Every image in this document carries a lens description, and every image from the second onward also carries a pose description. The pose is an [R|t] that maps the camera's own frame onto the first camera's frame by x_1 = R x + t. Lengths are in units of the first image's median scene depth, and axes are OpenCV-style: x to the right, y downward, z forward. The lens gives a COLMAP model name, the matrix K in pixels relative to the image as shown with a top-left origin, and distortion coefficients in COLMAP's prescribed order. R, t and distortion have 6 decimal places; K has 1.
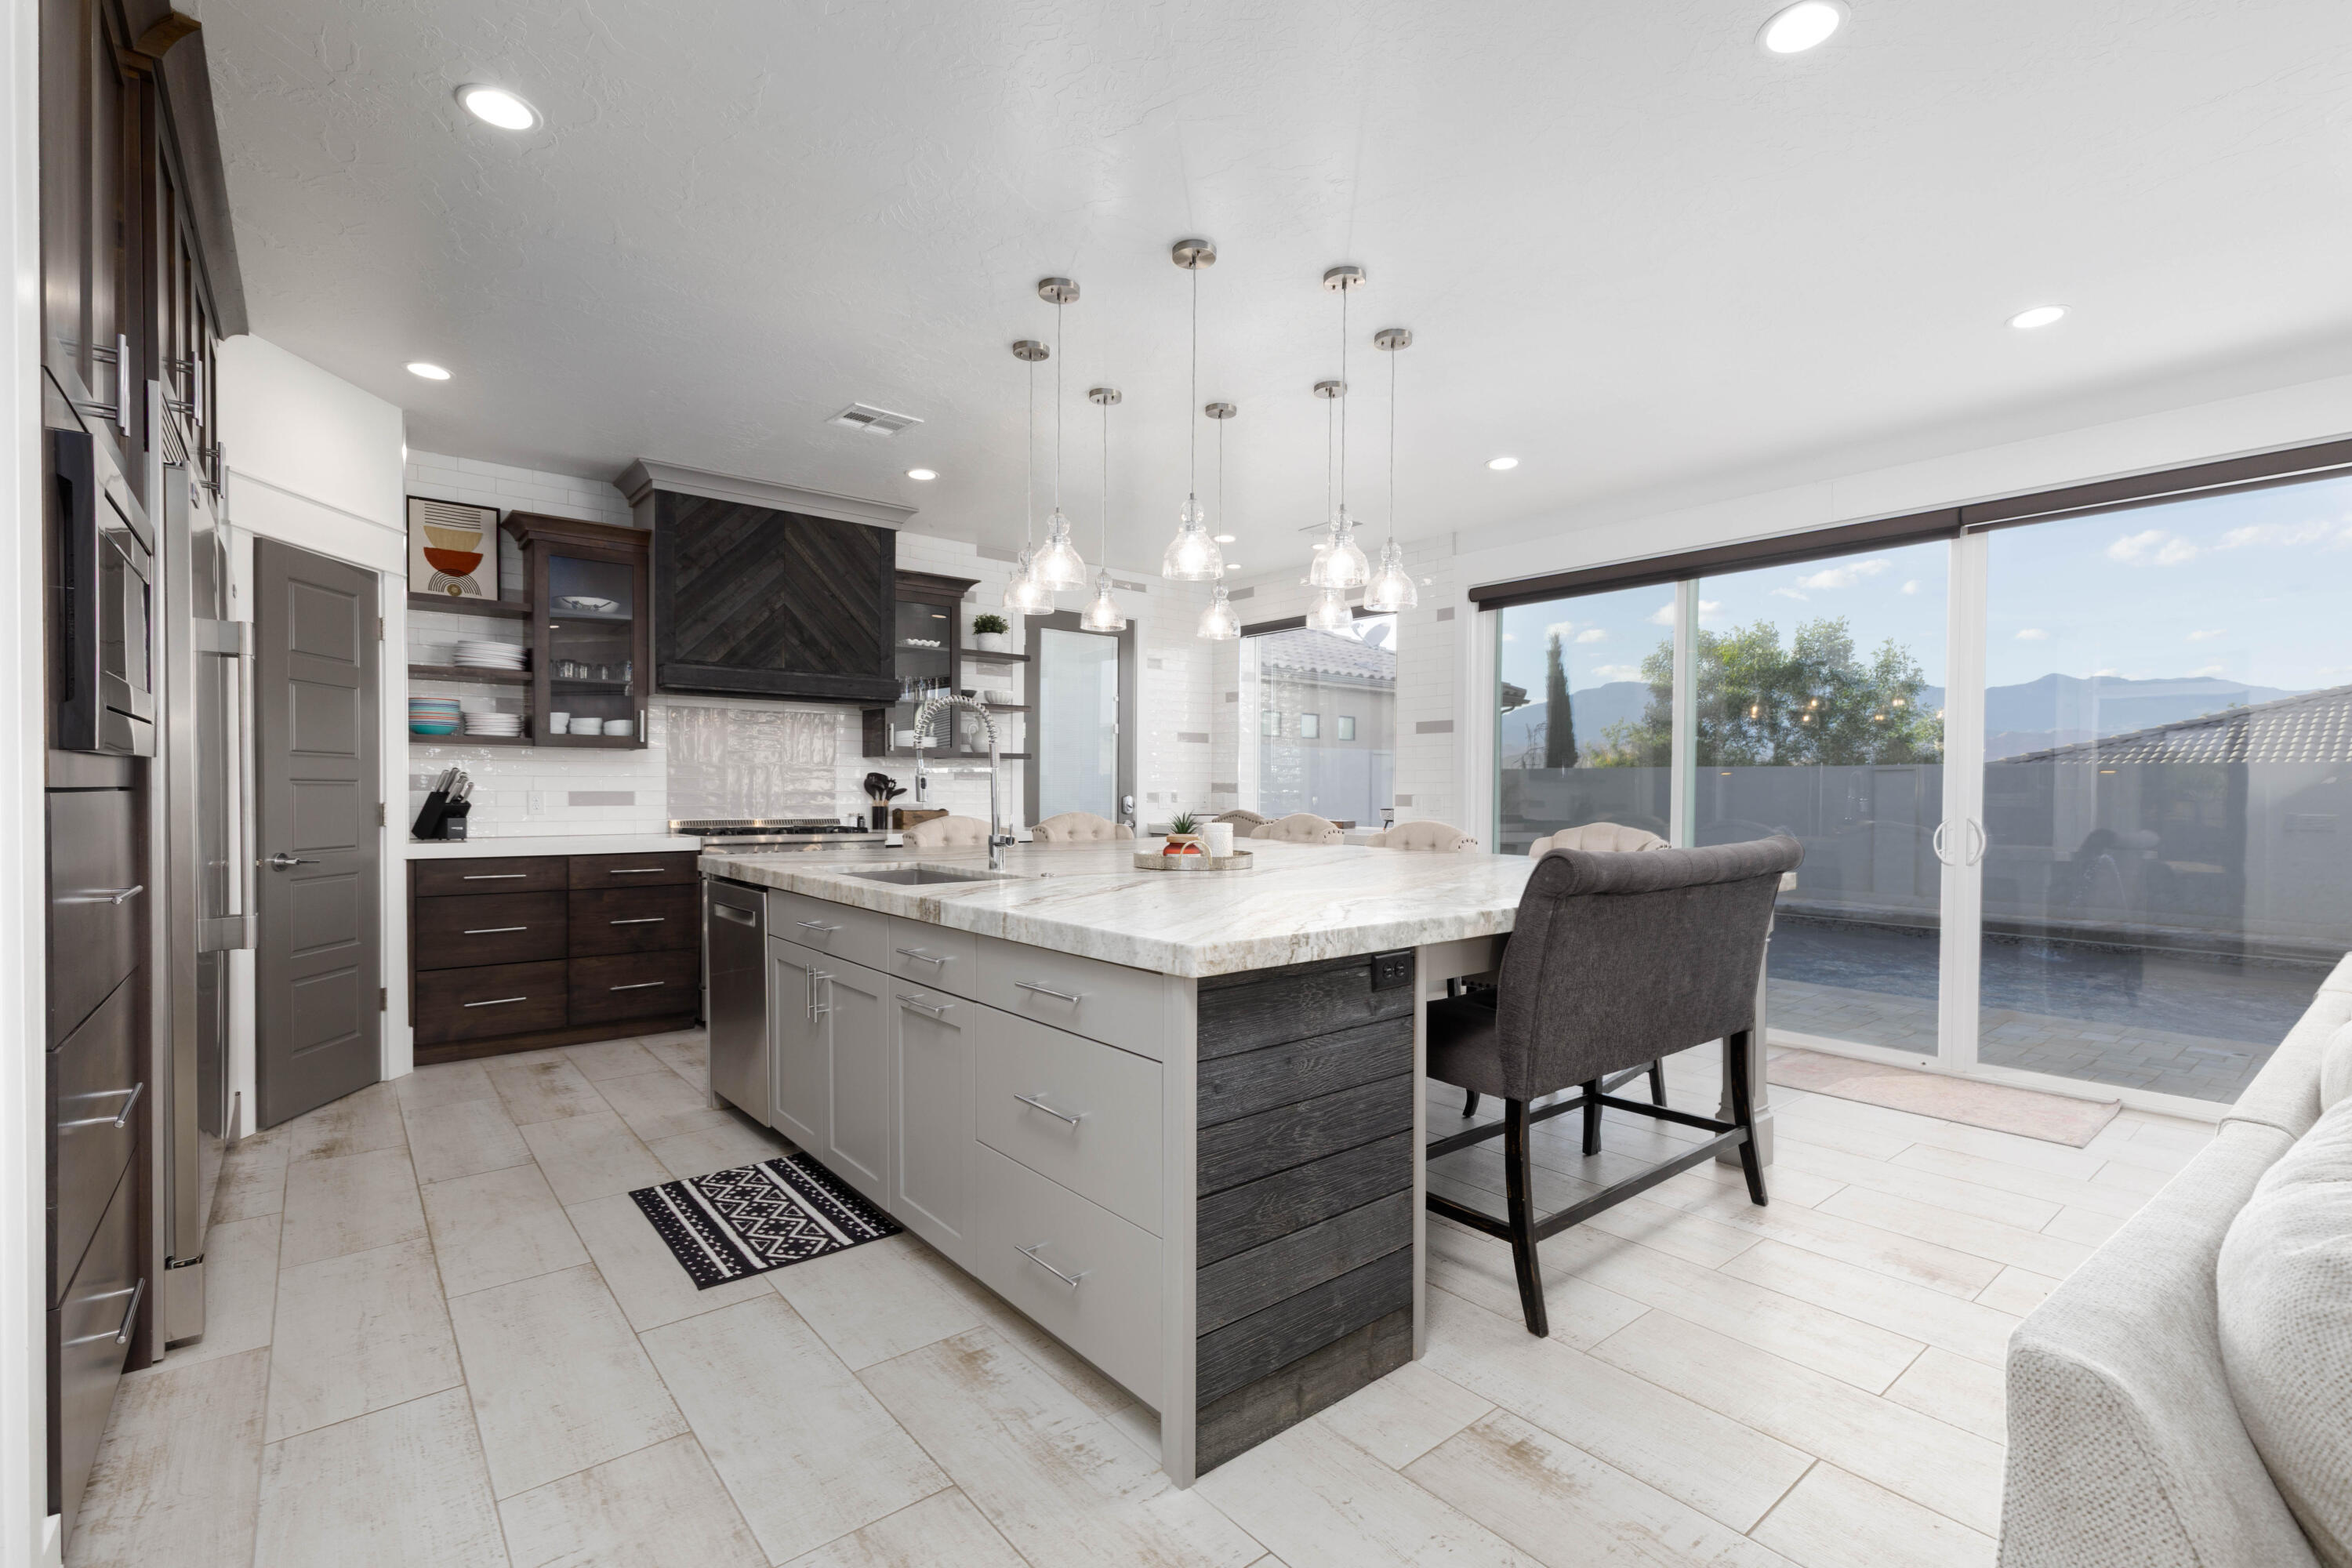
lens RADIAL K [[1053.4, 0, 1198.3], [0, 1053.4, 806.3], [0, 0, 1]] dist [0.013190, -0.000355]
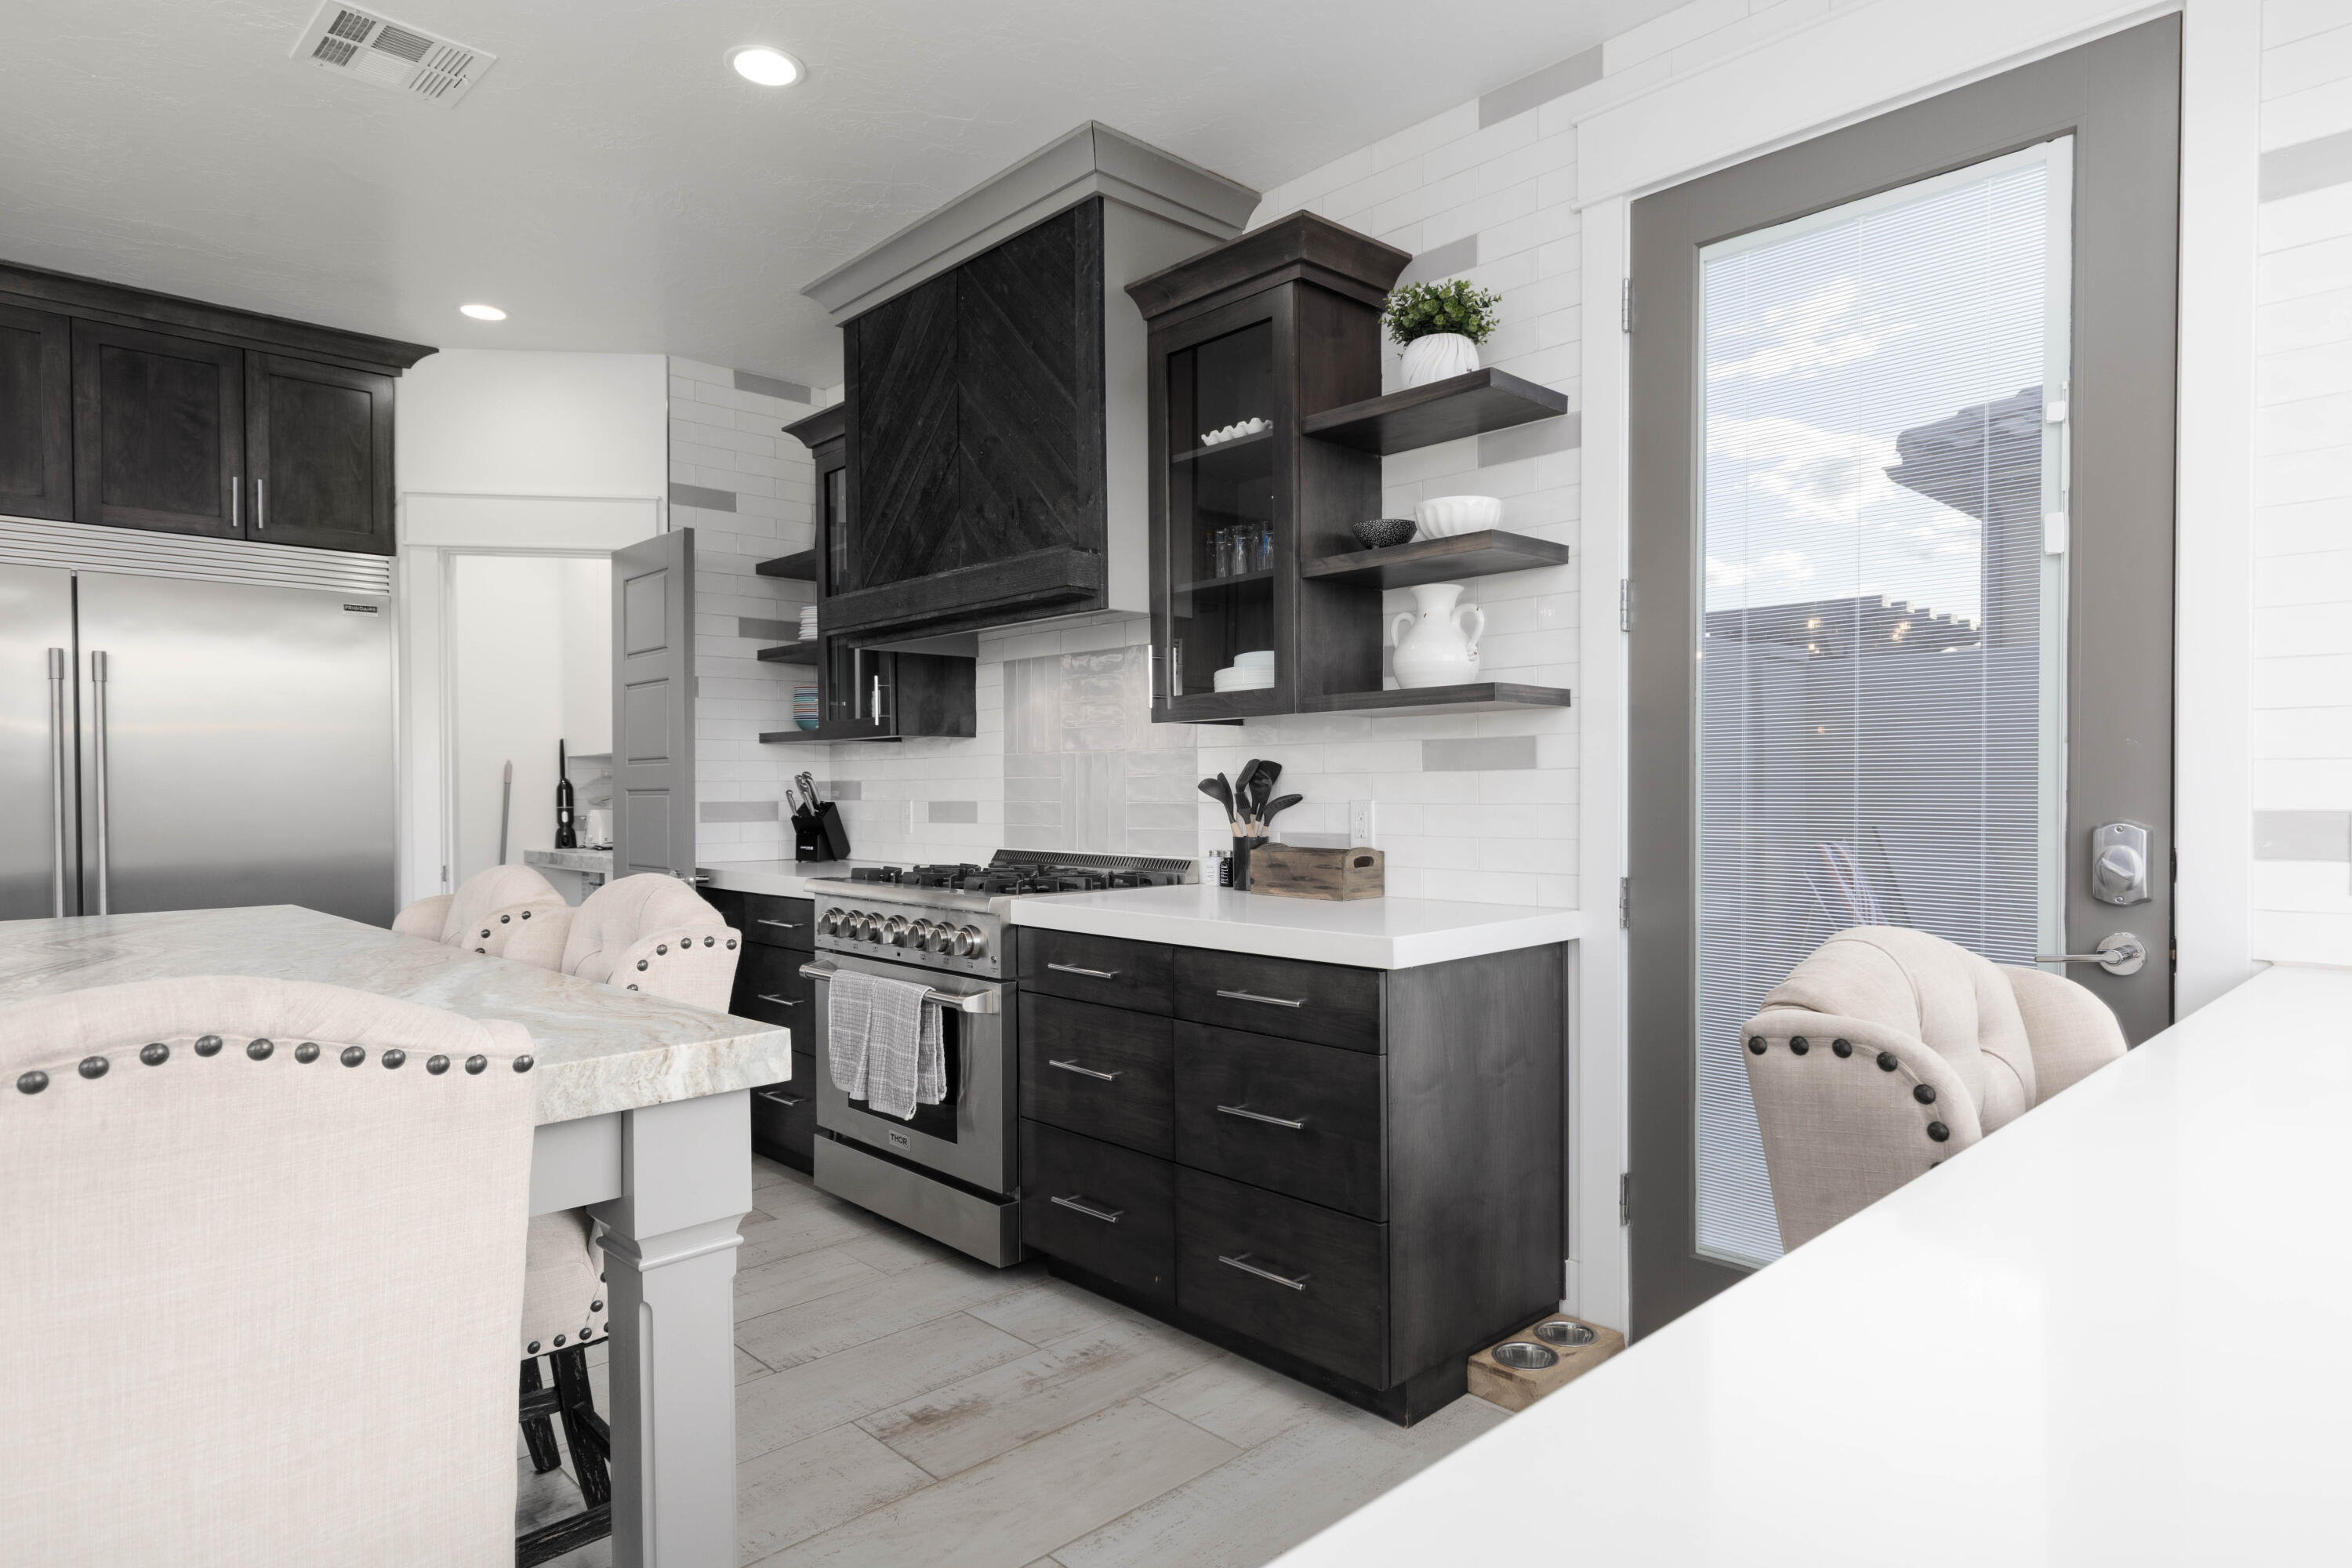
lens RADIAL K [[1333.3, 0, 1188.6], [0, 1333.3, 808.3], [0, 0, 1]] dist [-0.003122, -0.000182]
pose [[0.059546, 0.011238, -0.998162, 0.295780], [-0.010338, 0.999890, 0.010641, -0.020552], [0.998172, 0.009686, 0.059656, 1.132967]]
